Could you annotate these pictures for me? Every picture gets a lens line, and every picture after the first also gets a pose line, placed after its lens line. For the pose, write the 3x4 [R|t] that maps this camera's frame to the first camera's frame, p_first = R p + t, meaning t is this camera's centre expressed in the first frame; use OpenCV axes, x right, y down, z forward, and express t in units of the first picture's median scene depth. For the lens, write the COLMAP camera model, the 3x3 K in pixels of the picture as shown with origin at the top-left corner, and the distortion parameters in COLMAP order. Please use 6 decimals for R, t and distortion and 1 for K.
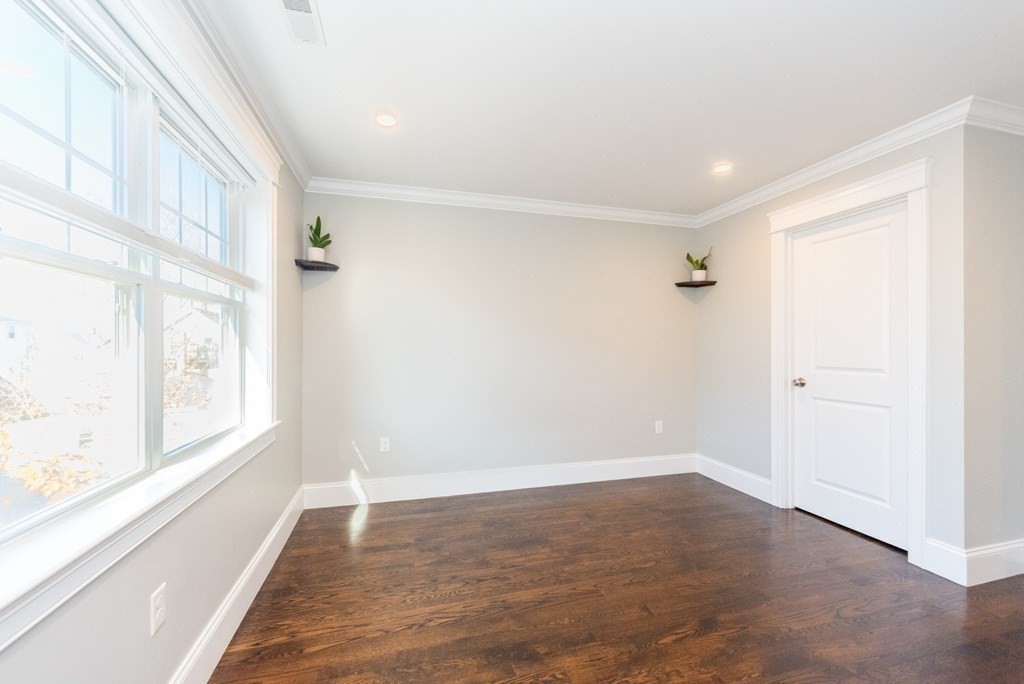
lens RADIAL K [[437.3, 0, 512.4], [0, 437.3, 346.5], [0, 0, 1]] dist [-0.001943, 0.000805]
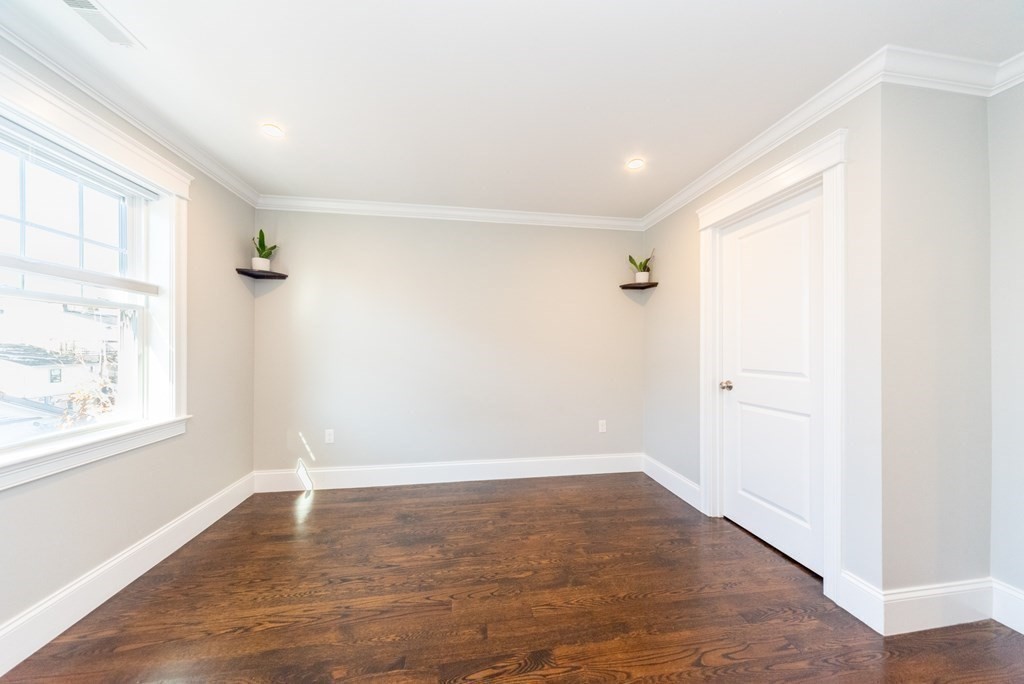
lens RADIAL K [[356.3, 0, 545.8], [0, 356.3, 346.6], [0, 0, 1]] dist [0.002752, -0.000544]
pose [[0.992369, 0.000916, -0.123298, 0.434574], [-0.001239, 0.999996, -0.002539, 0.000492], [0.123295, 0.002673, 0.992366, 0.217640]]
